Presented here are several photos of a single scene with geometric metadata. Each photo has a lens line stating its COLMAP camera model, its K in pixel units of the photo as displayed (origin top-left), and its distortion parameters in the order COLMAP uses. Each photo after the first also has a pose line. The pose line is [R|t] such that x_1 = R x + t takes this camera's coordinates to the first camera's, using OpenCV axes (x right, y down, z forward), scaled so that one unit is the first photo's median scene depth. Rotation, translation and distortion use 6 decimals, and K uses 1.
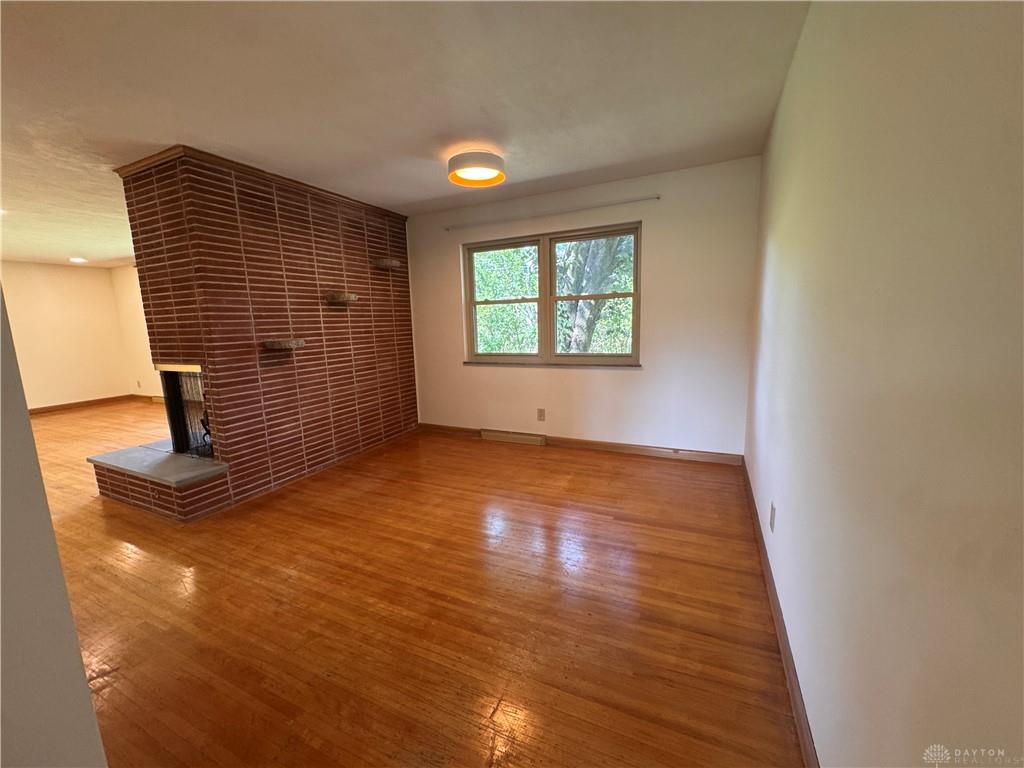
lens RADIAL K [[407.9, 0, 517.1], [0, 407.9, 382.0], [0, 0, 1]] dist [-0.000601, -0.000320]
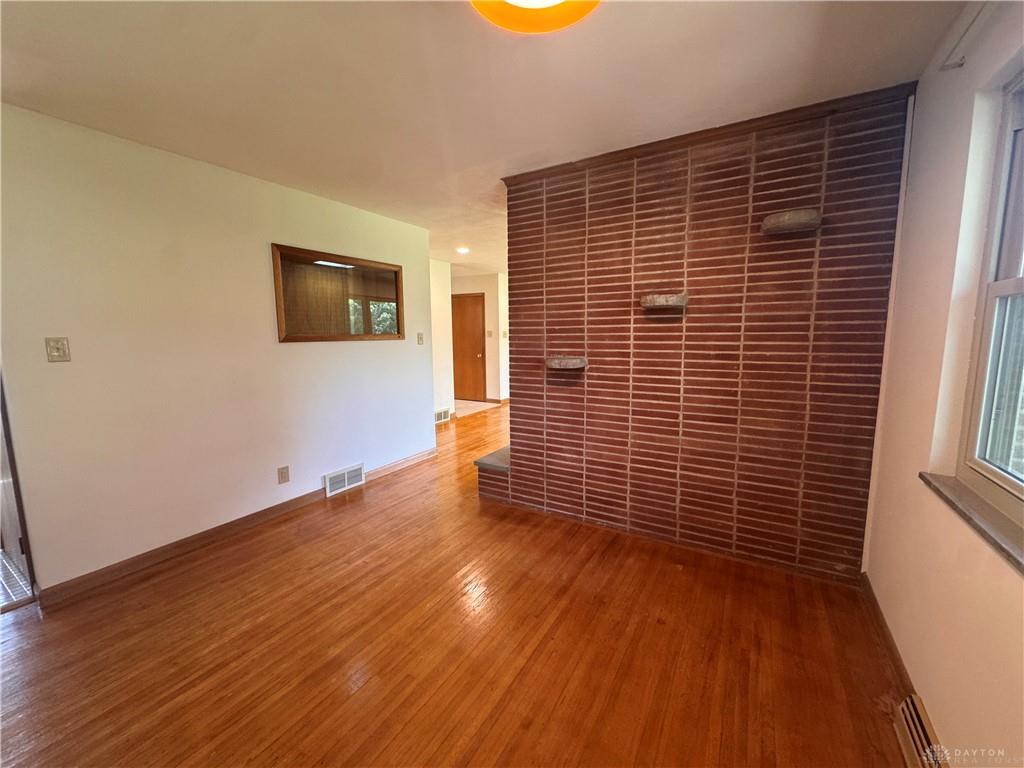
lens RADIAL K [[407.9, 0, 506.7], [0, 407.9, 384.5], [0, 0, 1]] dist [-0.000601, -0.000320]
pose [[-0.100323, 0.154121, -0.982946, 0.271308], [-0.139187, 0.976041, 0.167244, -0.160683], [0.985171, 0.153592, -0.076468, 0.874528]]
